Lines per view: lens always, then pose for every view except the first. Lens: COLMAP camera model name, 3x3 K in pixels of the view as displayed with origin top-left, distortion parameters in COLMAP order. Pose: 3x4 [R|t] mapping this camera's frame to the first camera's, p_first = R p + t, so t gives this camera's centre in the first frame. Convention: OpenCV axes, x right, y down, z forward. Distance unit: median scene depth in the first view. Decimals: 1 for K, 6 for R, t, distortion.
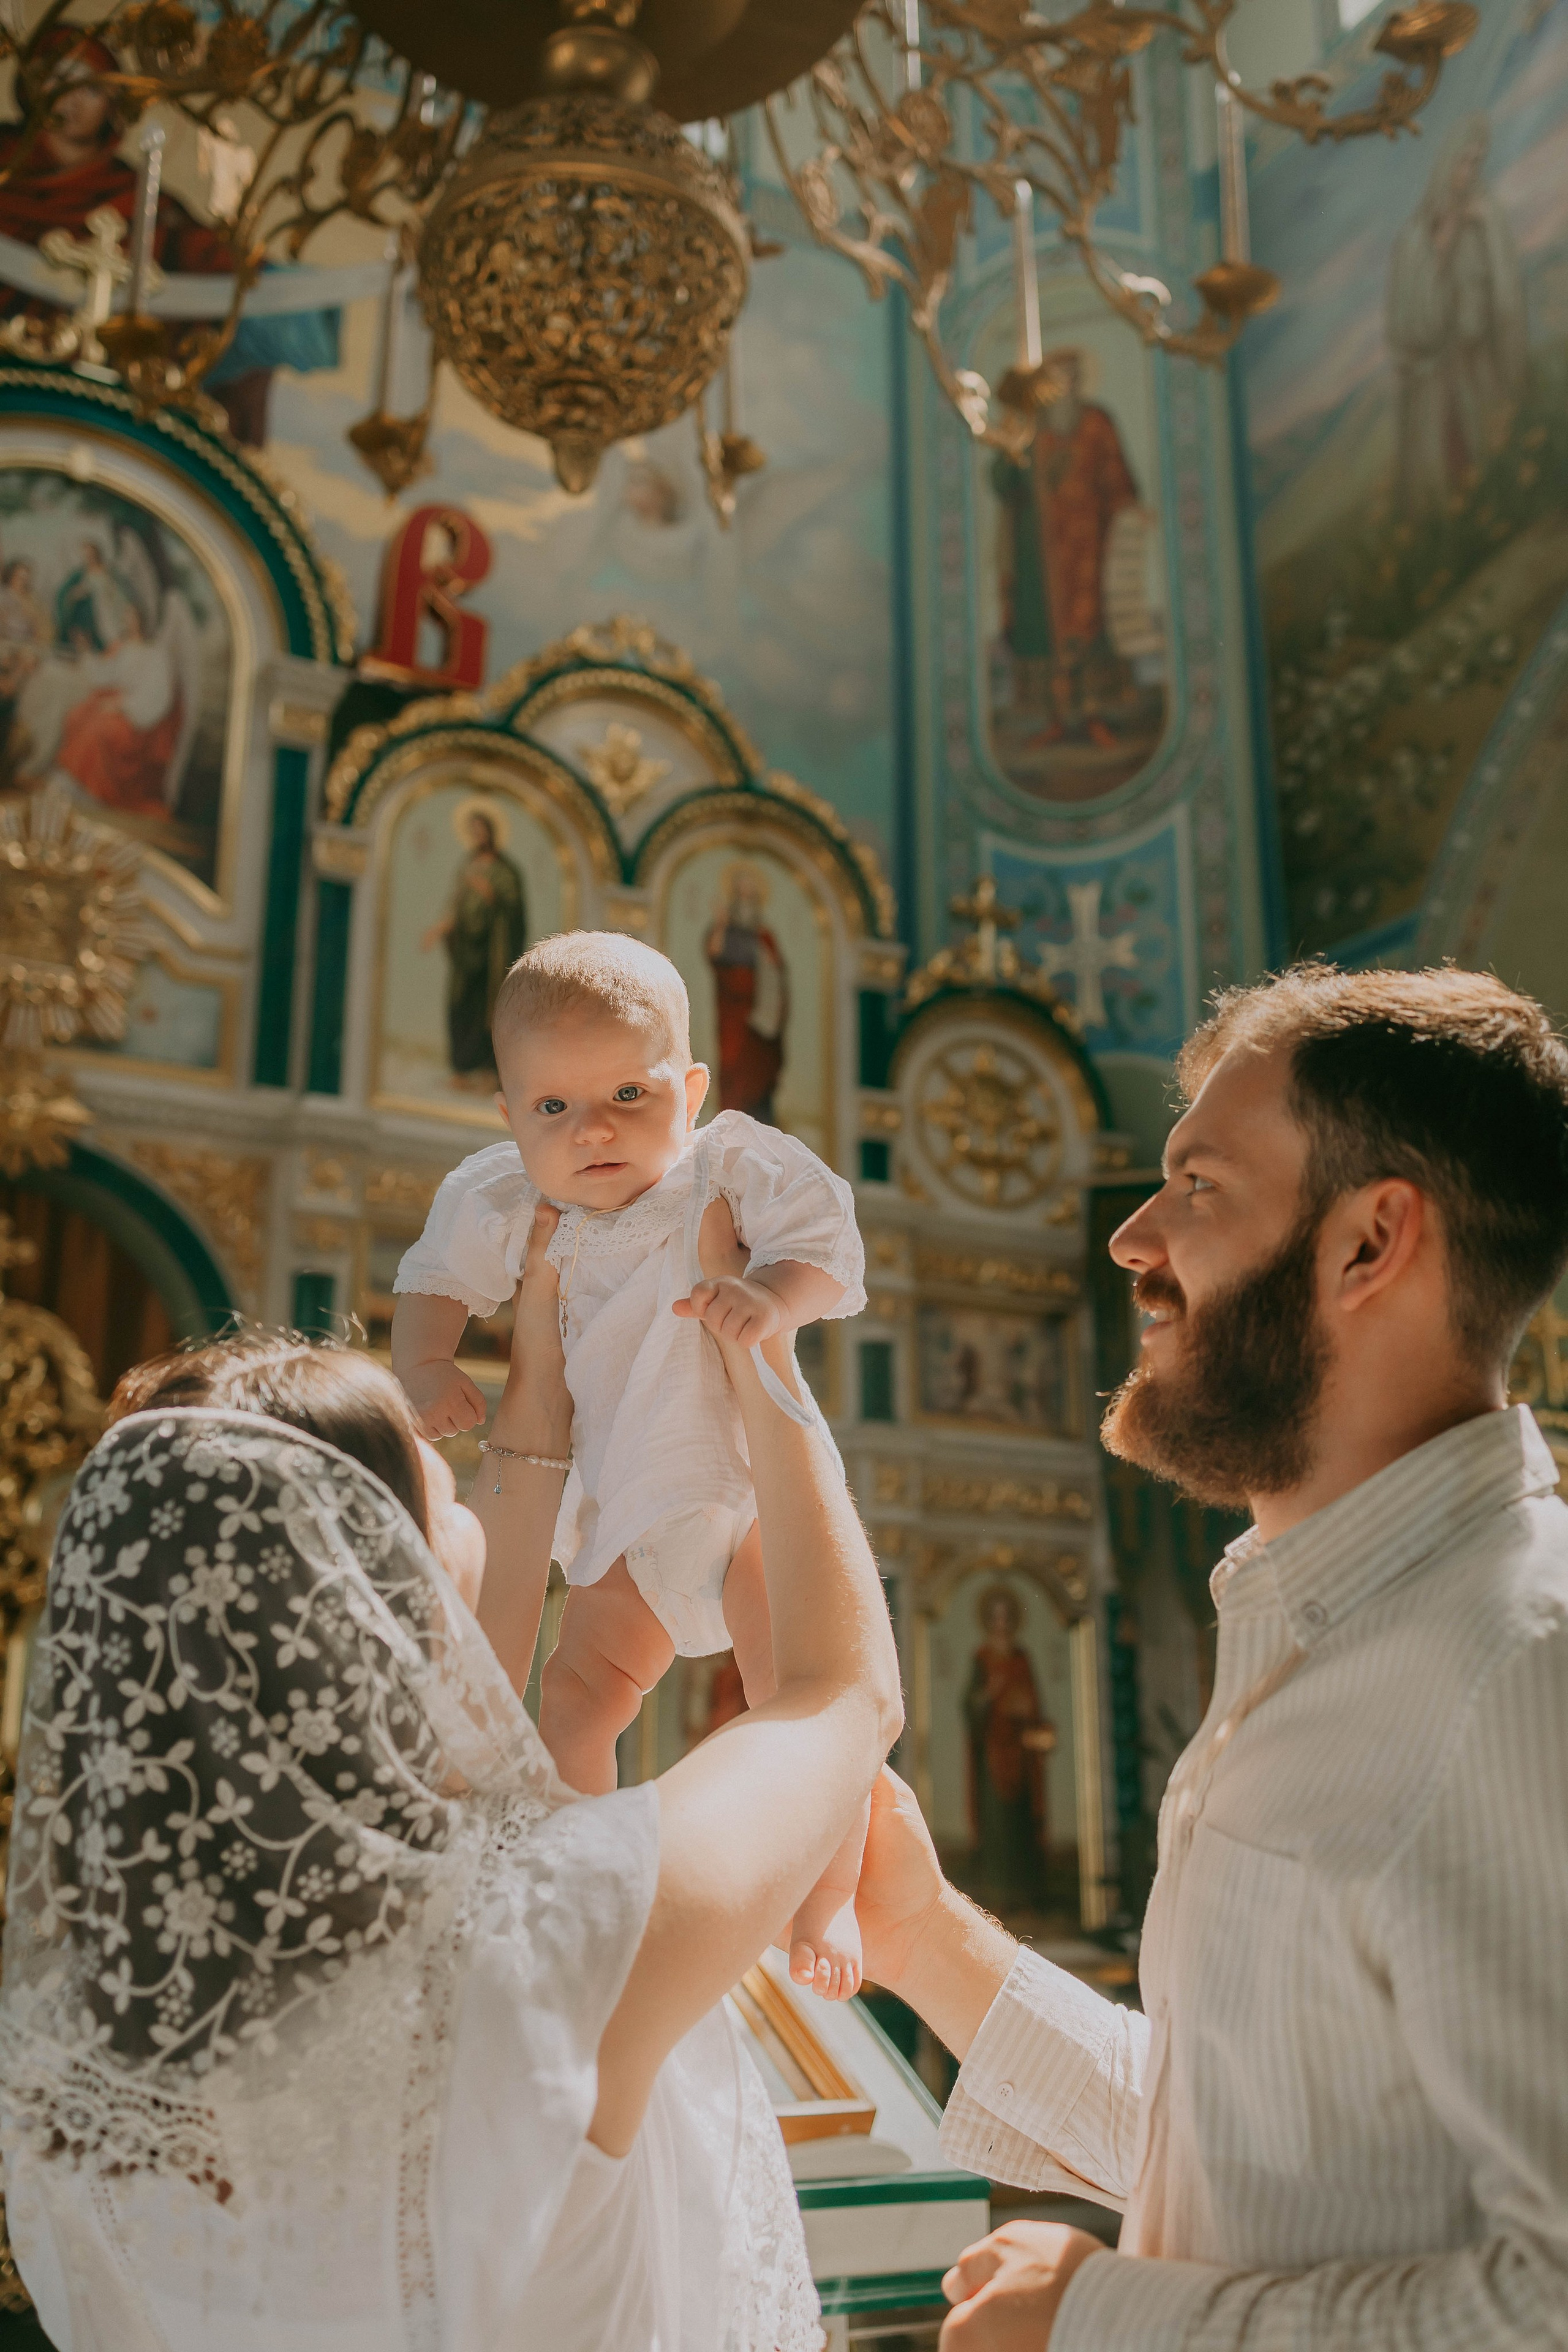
lens RADIAL K [[2356.6, 0, 784.0], [0, 2356.6, 1176.0], [0, 0, 1]] dist [0.006369, -0.002113]
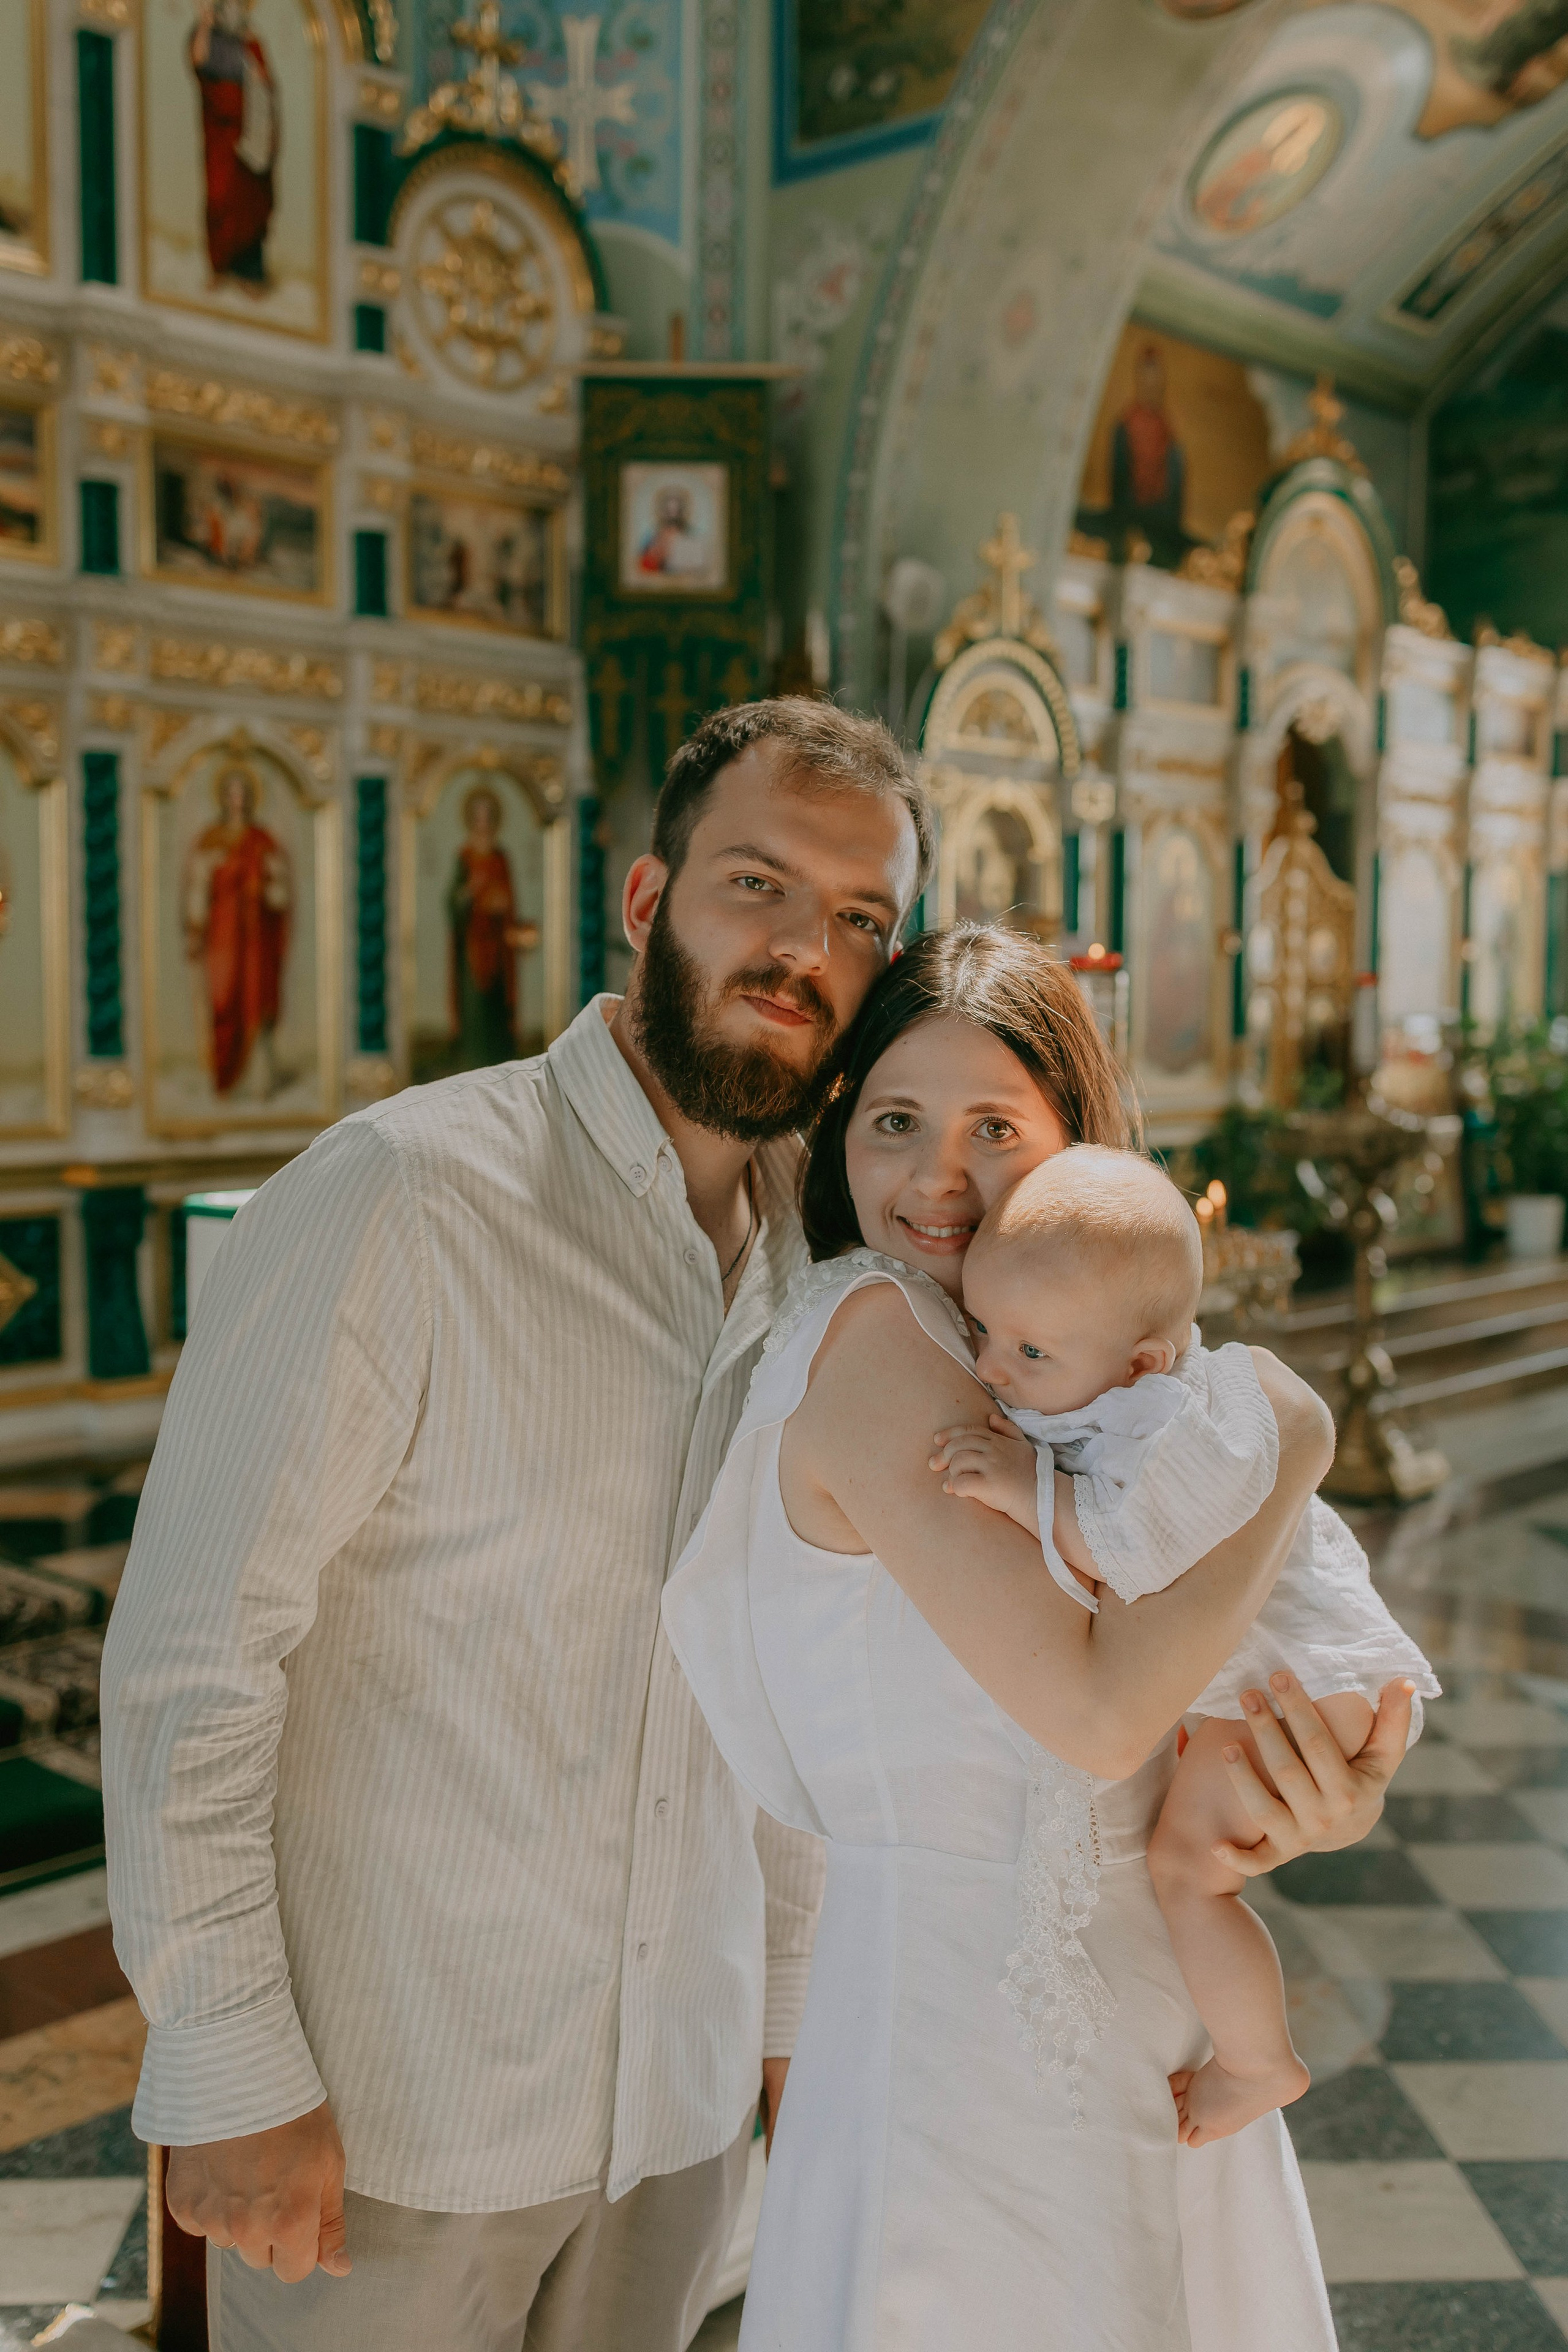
lens RADIAL K [[2356.6, 0, 784.0], [0, 2356.6, 1176.0], [0, 0, 1]] dist [0.006369, -0.002113]
pose [[0.949942, -0.014027, 0.312110, -0.099896], [-0.100104, 0.932659, 0.346593, -0.032711], [-0.295954, -0.360486, 0.884568, 0.004820]]
